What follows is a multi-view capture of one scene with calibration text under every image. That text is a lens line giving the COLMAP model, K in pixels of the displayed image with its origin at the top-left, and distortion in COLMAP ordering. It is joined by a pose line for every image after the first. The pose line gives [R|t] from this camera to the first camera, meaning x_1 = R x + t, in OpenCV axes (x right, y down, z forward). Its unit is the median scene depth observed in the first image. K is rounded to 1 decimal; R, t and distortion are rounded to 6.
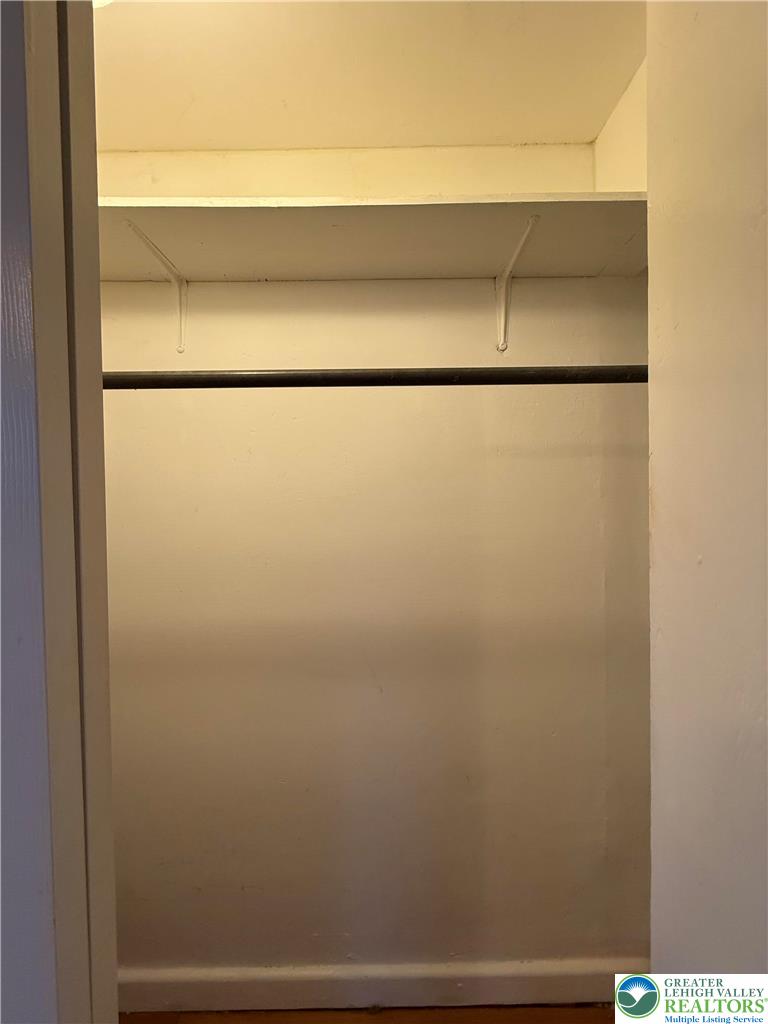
lens RADIAL K [[436.5, 0, 384.1], [0, 436.5, 489.3], [0, 0, 1]] dist [-0.003145, -0.000496]
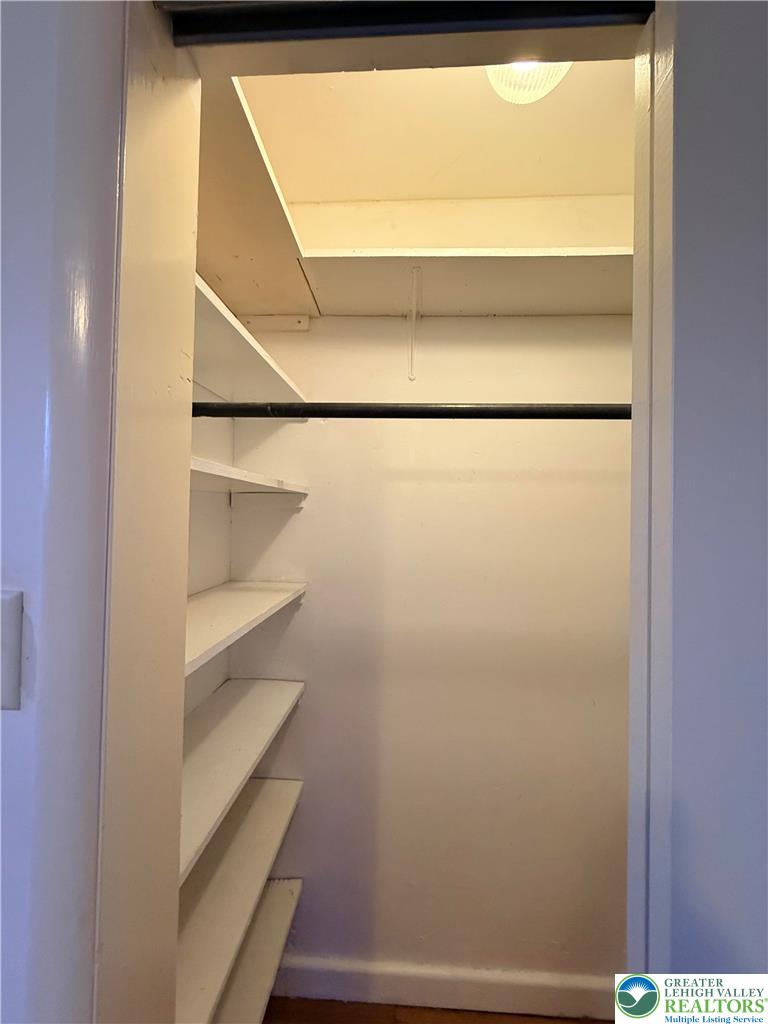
lens RADIAL K [[406.5, 0, 385.3], [0, 406.5, 510.6], [0, 0, 1]] dist [-0.002571, 0.000004]
pose [[0.998208, 0.028361, -0.052684, -0.407387], [-0.028878, 0.999542, -0.009070, 0.005113], [0.052403, 0.010576, 0.998570, -0.002825]]
